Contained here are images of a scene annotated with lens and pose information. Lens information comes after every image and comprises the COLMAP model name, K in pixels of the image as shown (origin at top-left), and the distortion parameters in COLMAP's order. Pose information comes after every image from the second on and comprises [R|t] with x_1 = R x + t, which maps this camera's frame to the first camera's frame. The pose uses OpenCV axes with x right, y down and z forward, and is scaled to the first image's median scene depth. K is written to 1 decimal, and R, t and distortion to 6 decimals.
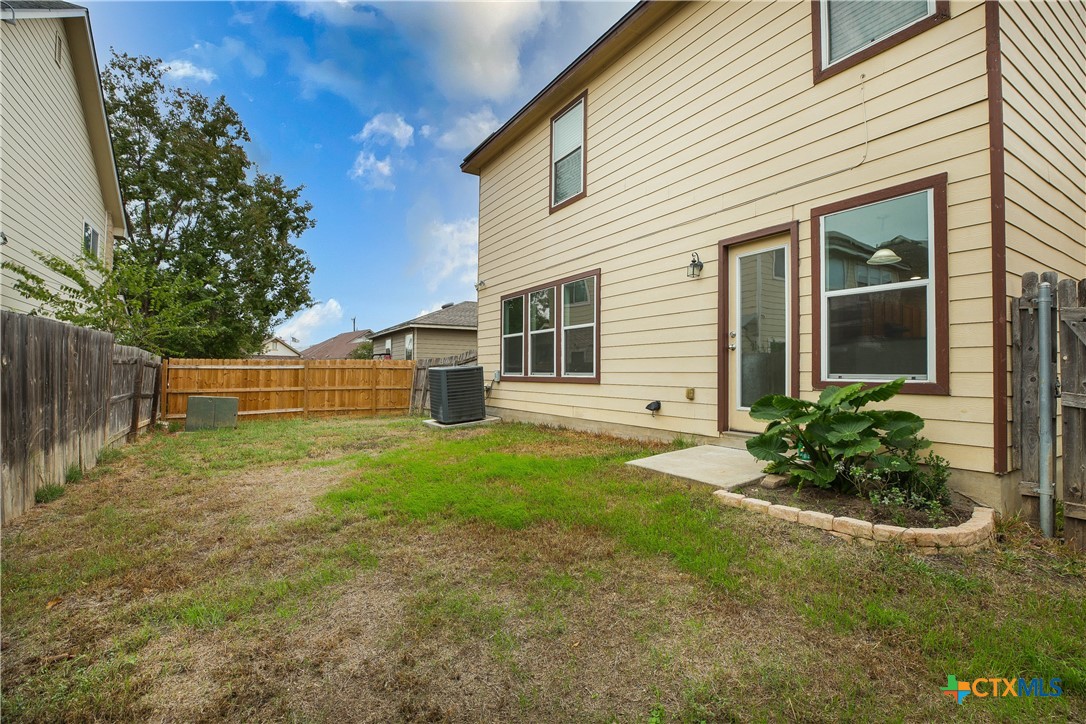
lens RADIAL K [[492.7, 0, 546.5], [0, 492.7, 364.8], [0, 0, 1]] dist [-0.031952, 0.000432]
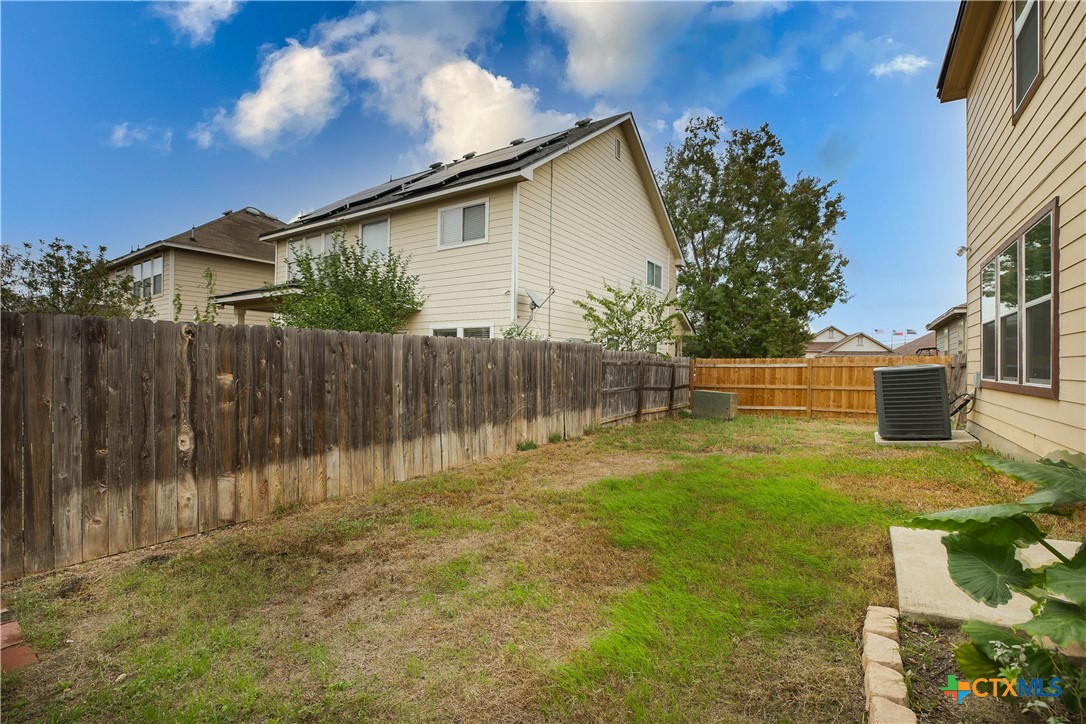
lens RADIAL K [[492.7, 0, 546.5], [0, 492.7, 364.8], [0, 0, 1]] dist [-0.031952, 0.000432]
pose [[0.418352, -0.001751, -0.908283, 0.189021], [0.010523, 0.999940, 0.002919, -0.005198], [0.908224, -0.010779, 0.418345, 0.123323]]
